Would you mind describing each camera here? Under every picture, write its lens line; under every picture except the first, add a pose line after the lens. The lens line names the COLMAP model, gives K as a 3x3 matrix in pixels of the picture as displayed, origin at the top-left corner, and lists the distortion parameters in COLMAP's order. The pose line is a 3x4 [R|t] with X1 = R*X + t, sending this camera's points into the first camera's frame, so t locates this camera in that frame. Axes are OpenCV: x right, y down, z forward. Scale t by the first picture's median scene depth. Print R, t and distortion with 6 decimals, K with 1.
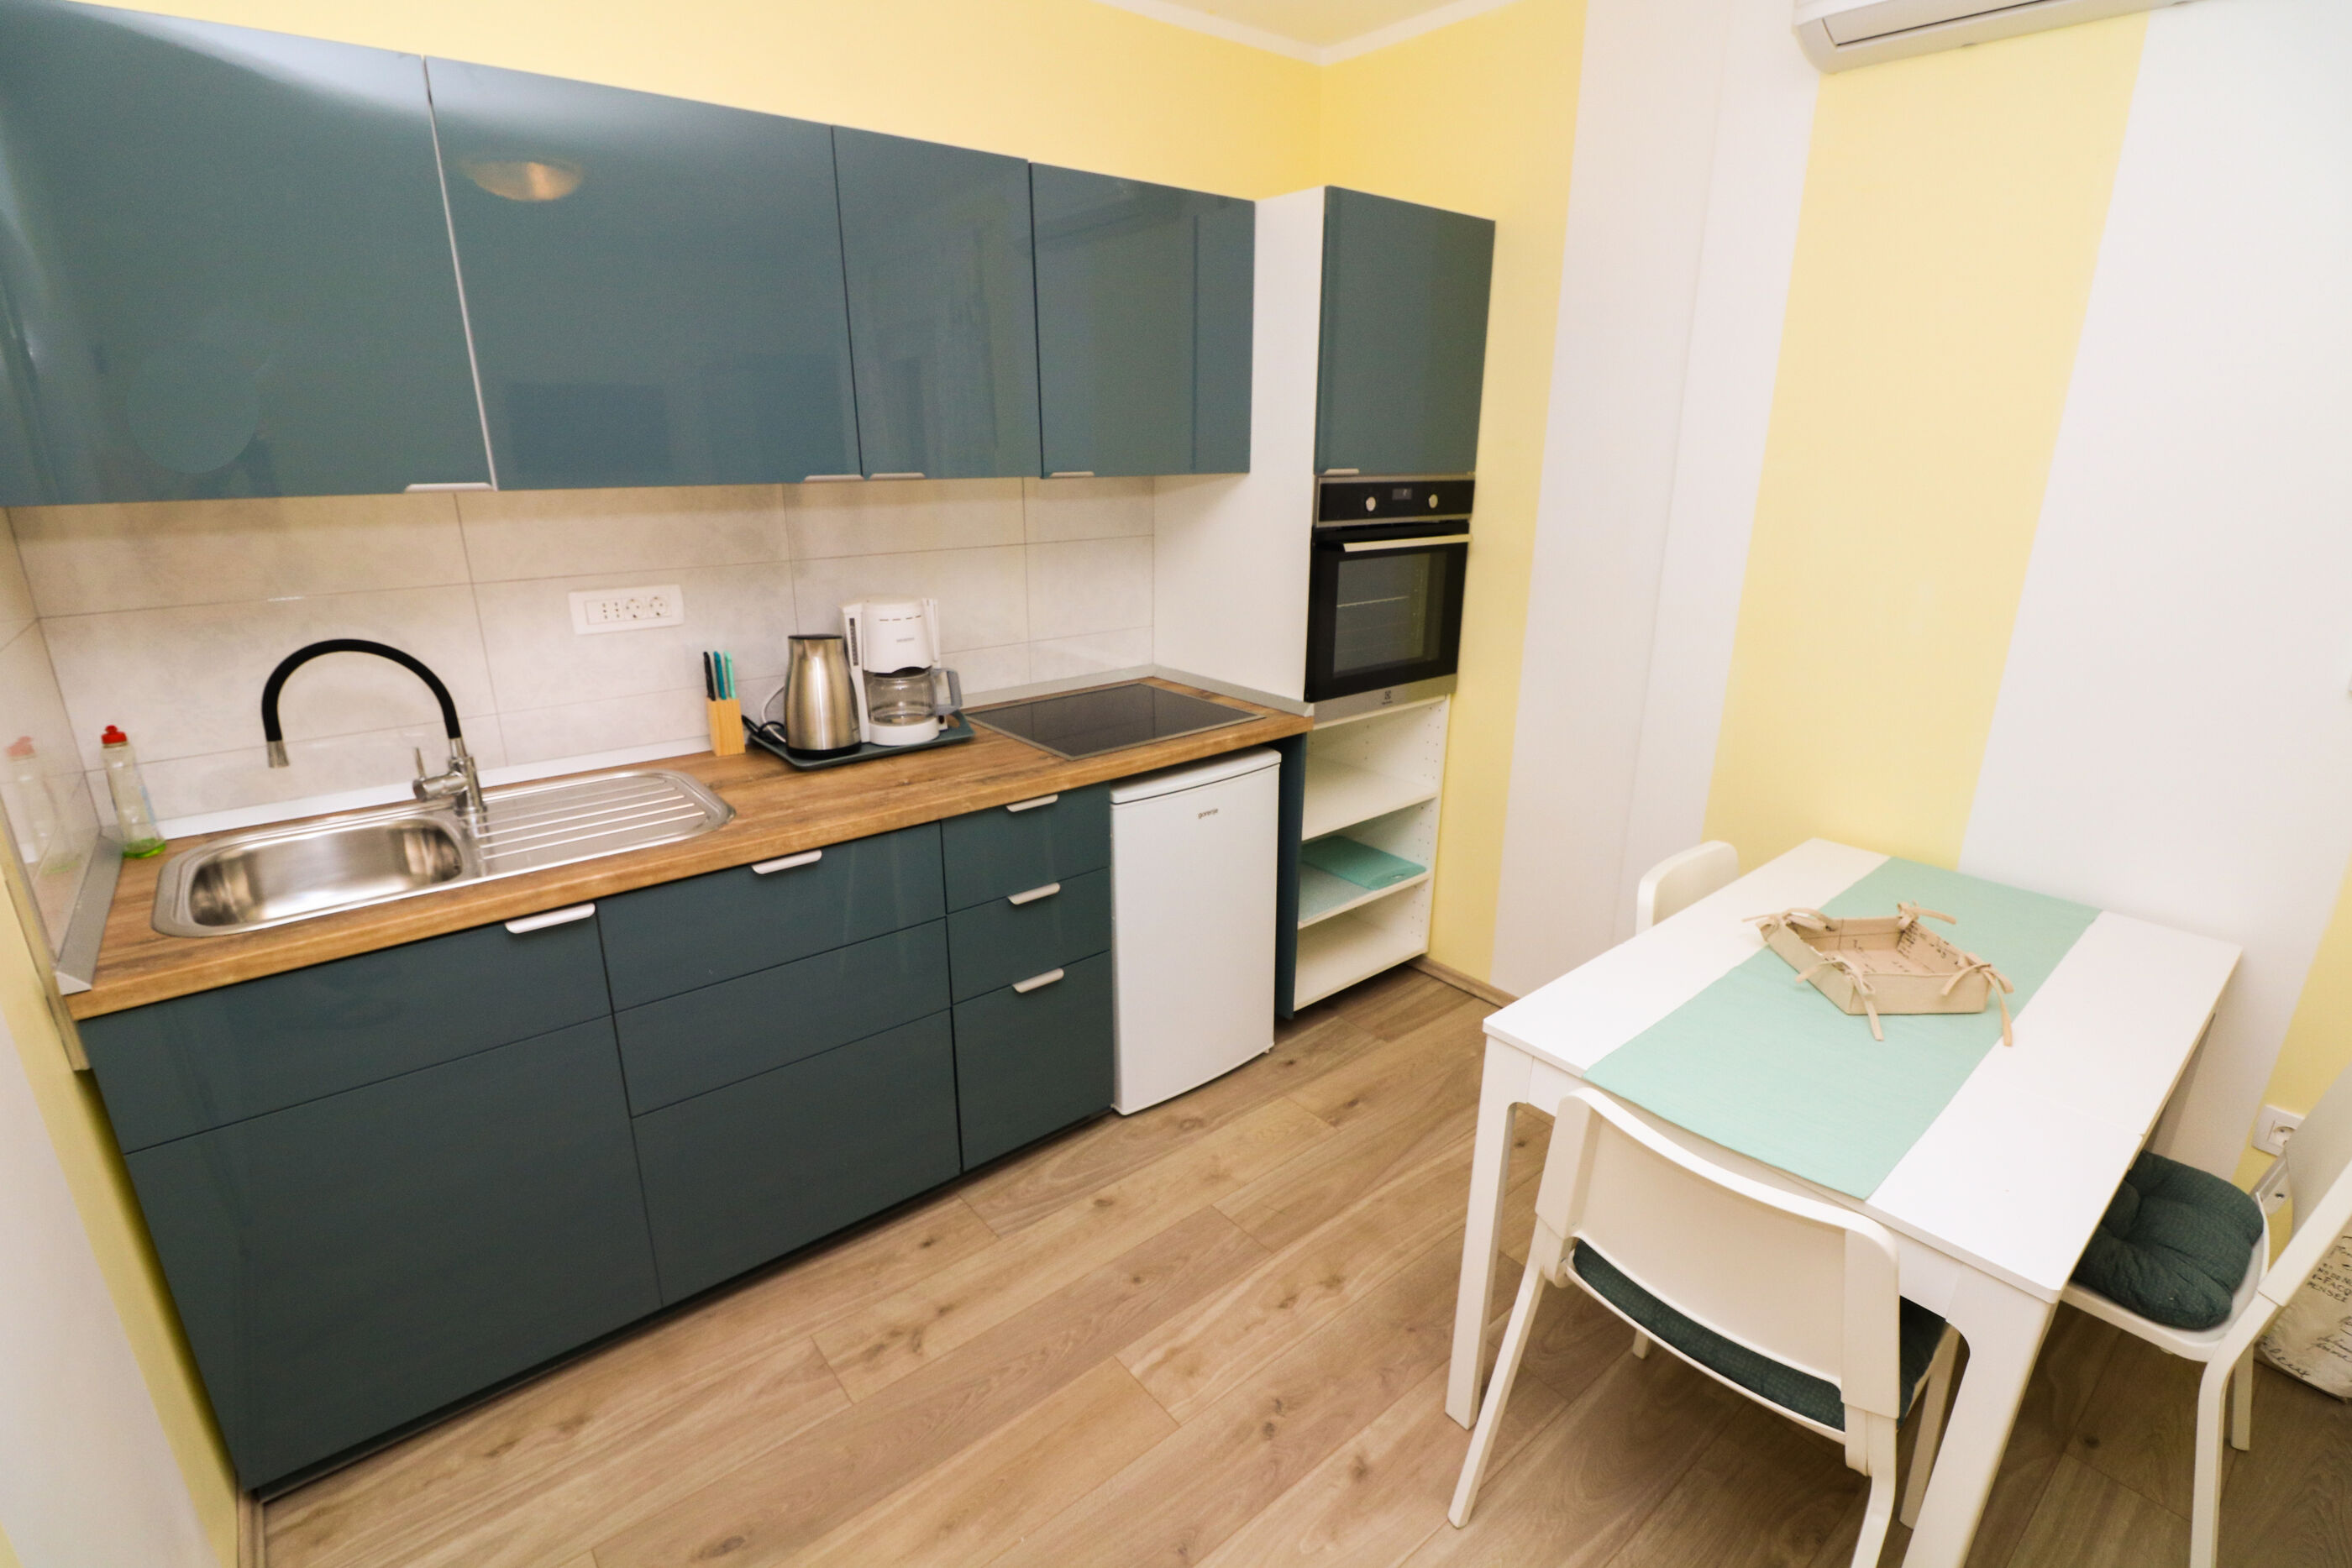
lens RADIAL K [[1088.2, 0, 1185.1], [0, 1088.2, 789.5], [0, 0, 1]] dist [-0.001916, -0.011714]
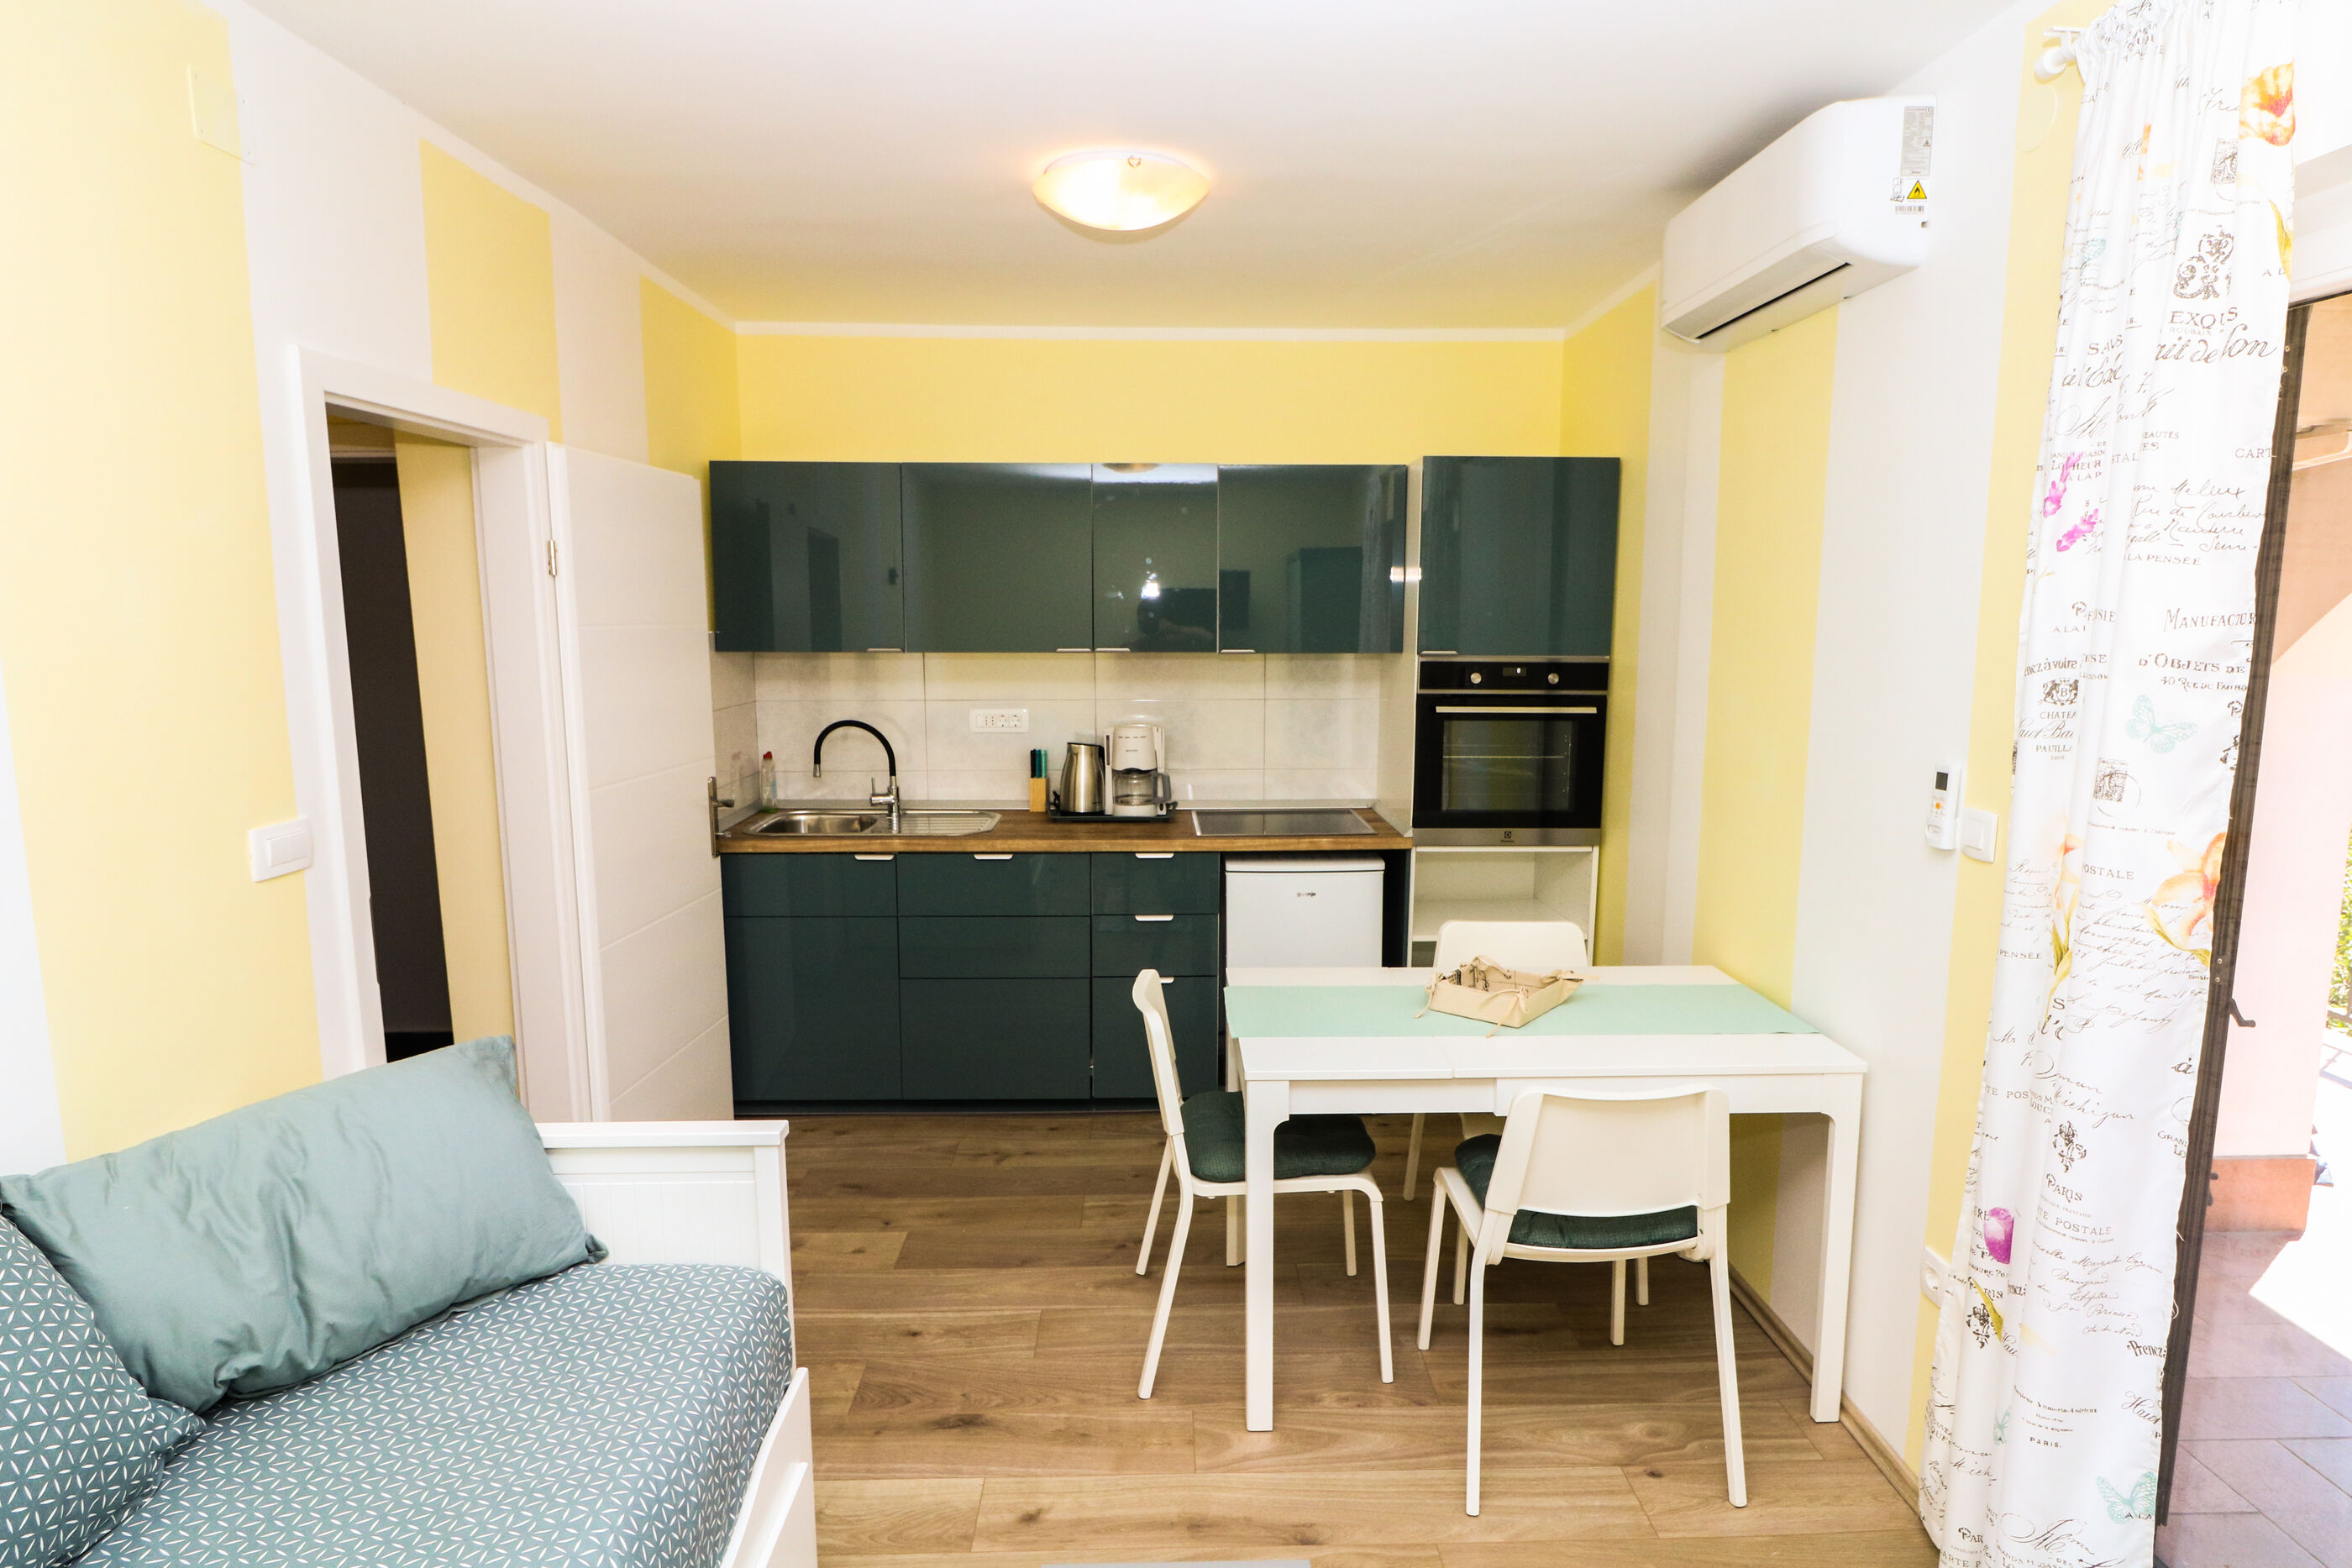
lens RADIAL K [[1271.3, 0, 1185.7], [0, 1271.3, 786.3], [0, 0, 1]] dist [0.002730, -0.010908]
pose [[0.788708, 0.081435, -0.609350, 0.986948], [-0.187537, 0.975814, -0.112327, 0.111274], [0.585465, 0.202869, 0.784905, -0.413470]]
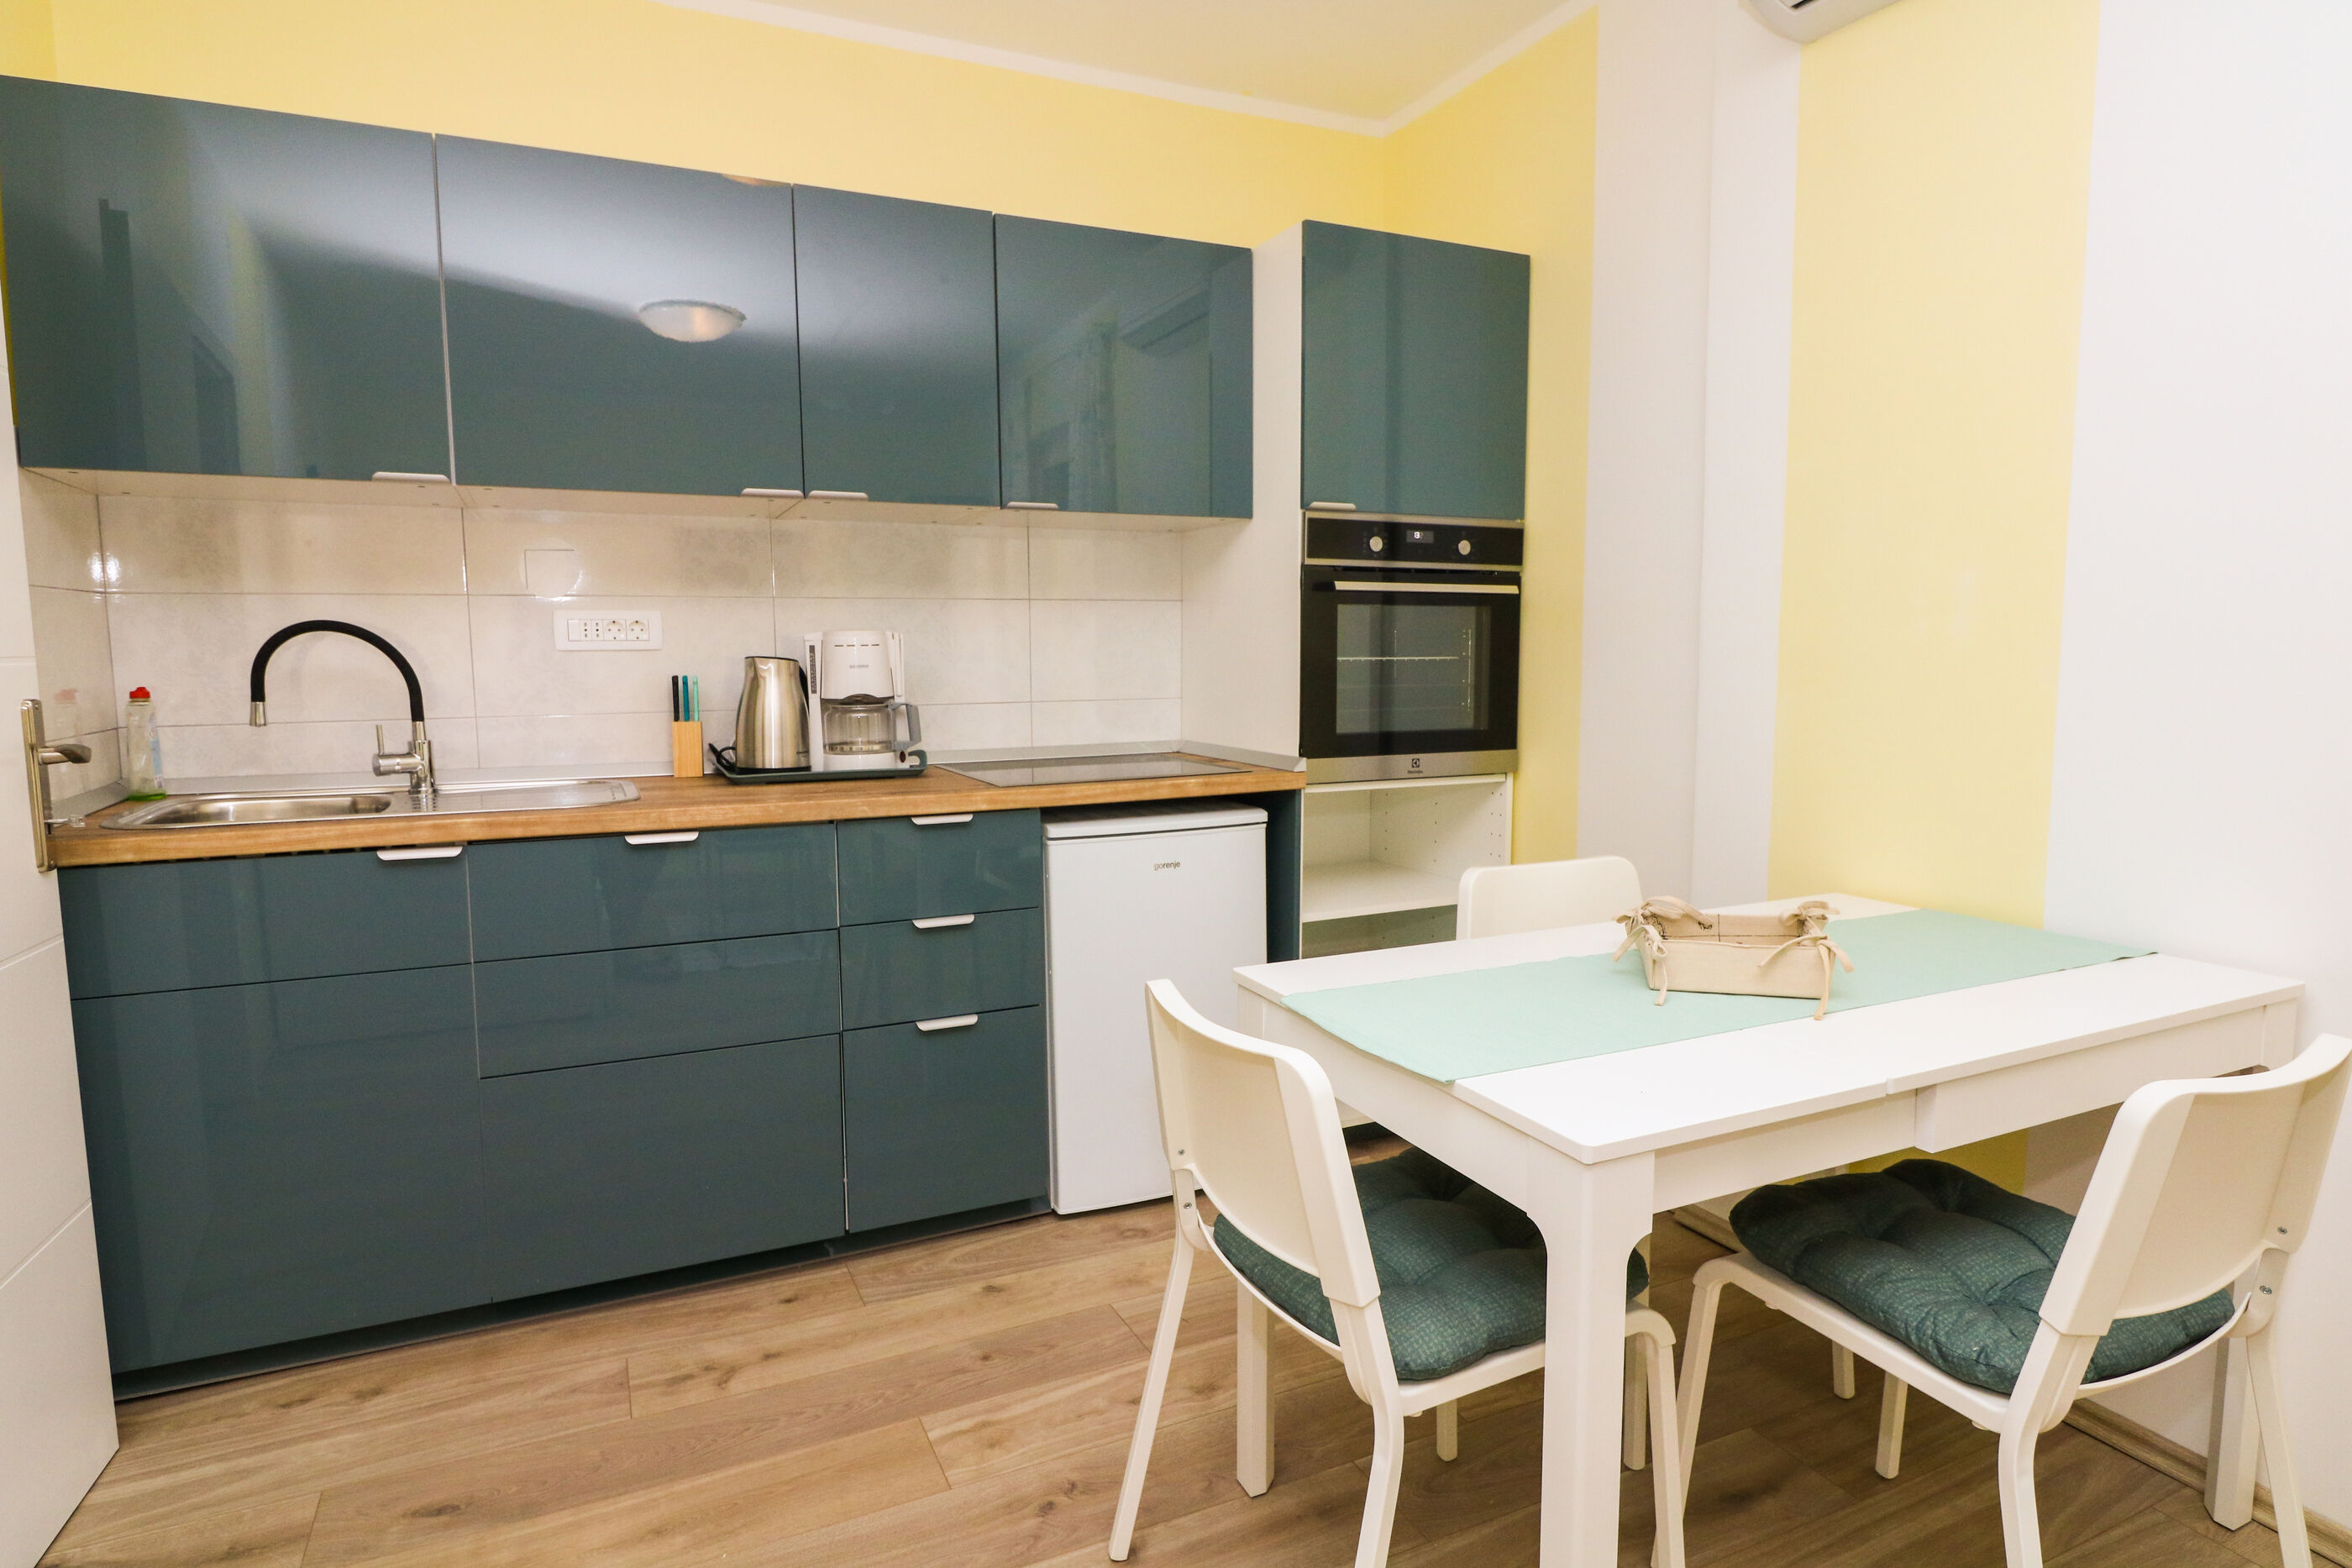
lens RADIAL K [[1301.9, 0, 1190.7], [0, 1301.9, 779.0], [0, 0, 1]] dist [0.002186, -0.009396]
pose [[0.970651, 0.016649, -0.239913, 0.343034], [-0.065694, 0.978015, -0.197917, 0.188878], [0.231344, 0.207869, 0.950405, -0.040381]]
